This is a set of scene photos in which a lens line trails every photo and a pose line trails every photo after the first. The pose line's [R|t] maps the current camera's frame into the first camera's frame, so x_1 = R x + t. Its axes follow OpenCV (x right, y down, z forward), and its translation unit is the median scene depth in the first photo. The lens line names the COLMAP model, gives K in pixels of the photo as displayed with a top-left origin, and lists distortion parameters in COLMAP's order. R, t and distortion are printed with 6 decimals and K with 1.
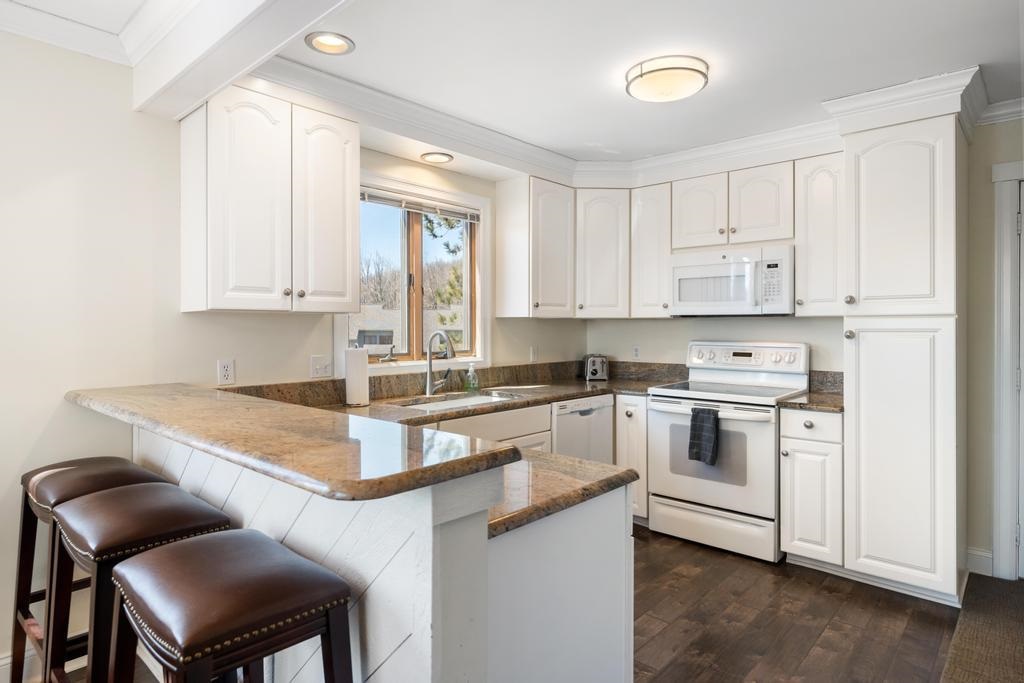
lens RADIAL K [[577.9, 0, 512.6], [0, 577.9, 325.4], [0, 0, 1]] dist [-0.000217, -0.000020]
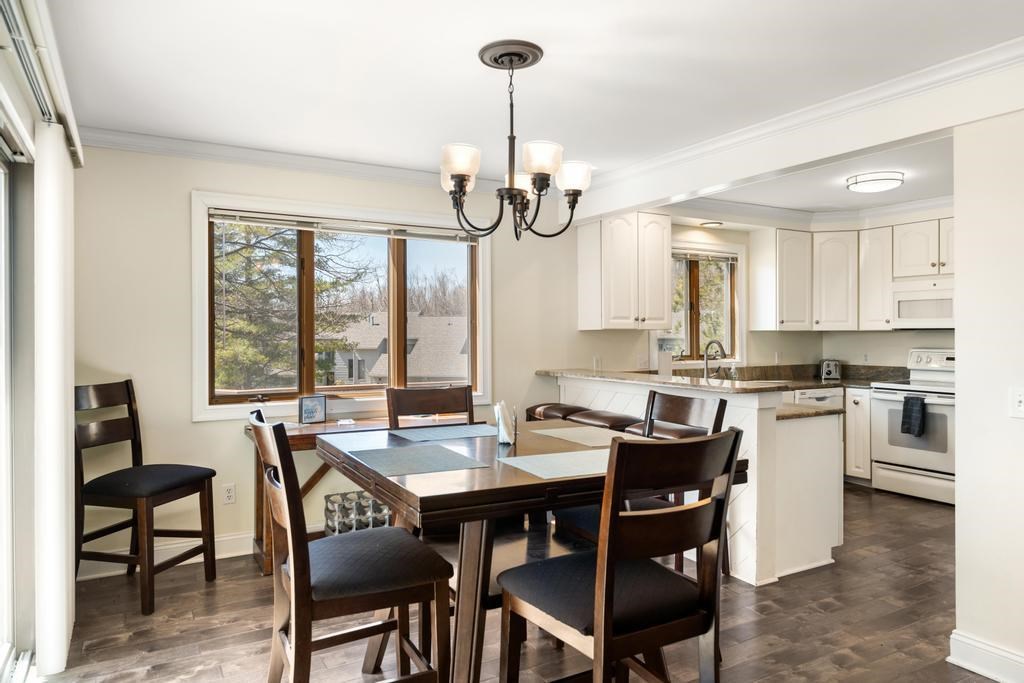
lens RADIAL K [[675.6, 0, 515.3], [0, 675.6, 334.8], [0, 0, 1]] dist [0.003139, 0.000209]
pose [[0.953042, -0.002041, -0.302833, -0.081733], [0.002596, 0.999996, 0.001431, -0.008471], [0.302828, -0.002150, 0.953043, -0.780551]]
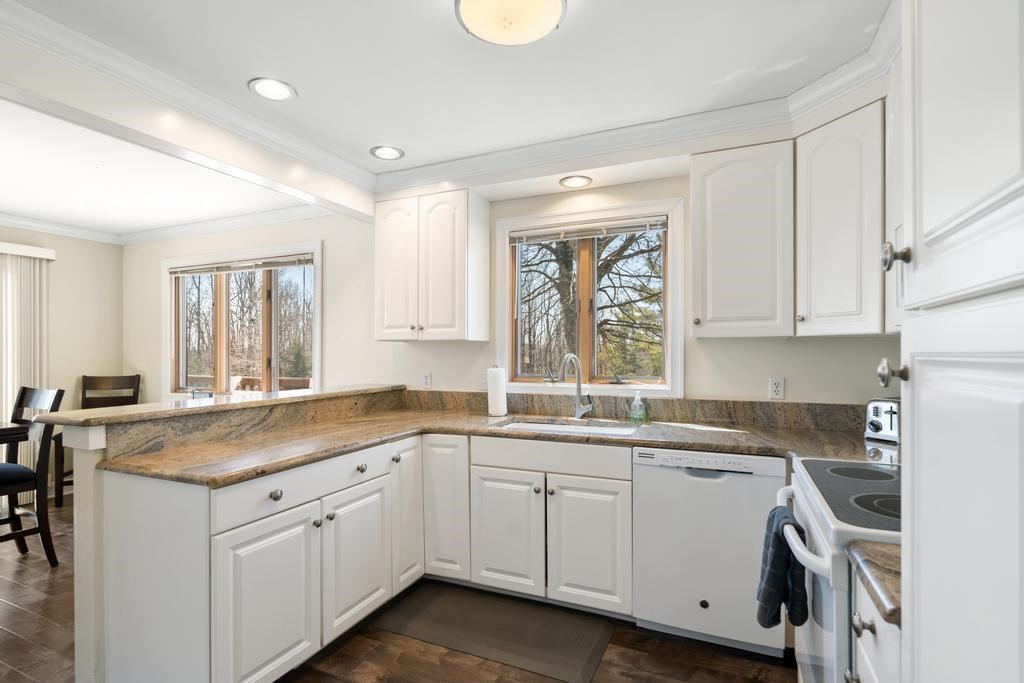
lens RADIAL K [[492.8, 0, 508.8], [0, 492.8, 353.1], [0, 0, 1]] dist [0.000945, 0.000127]
pose [[0.314281, 0.000682, -0.949330, 0.616810], [0.002803, 0.999995, 0.001646, 0.004569], [0.949326, -0.003178, 0.314277, 0.593688]]
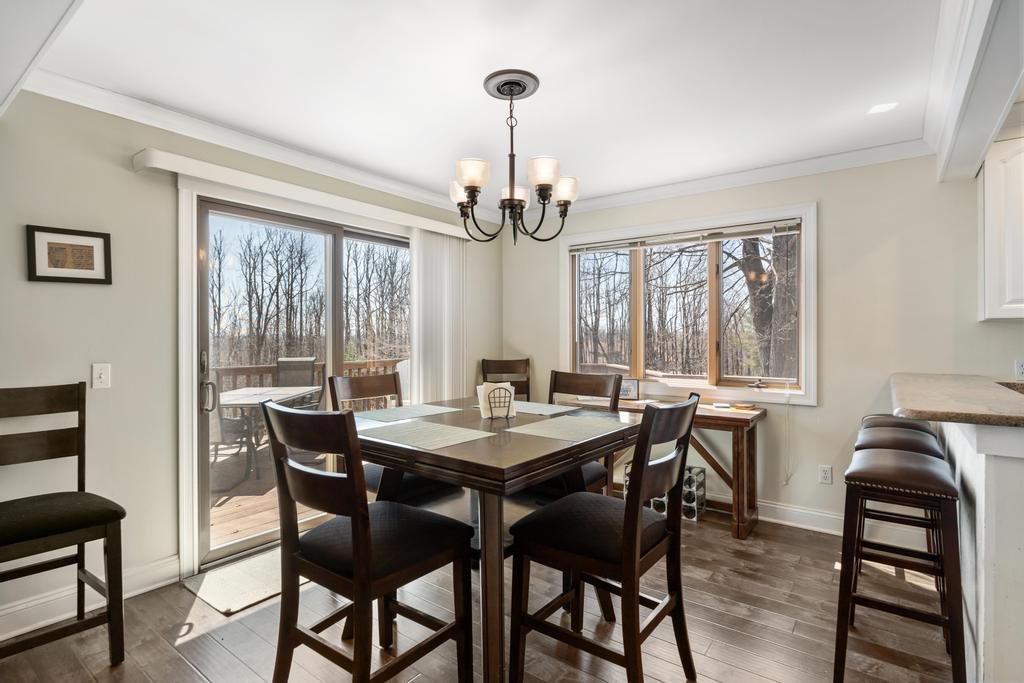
lens RADIAL K [[507.8, 0, 509.3], [0, 507.8, 336.4], [0, 0, 1]] dist [-0.002943, -0.000347]
pose [[0.096952, -0.002158, -0.995287, 0.338145], [0.002330, 0.999995, -0.001942, 0.007655], [0.995286, -0.002131, 0.096957, -0.126768]]
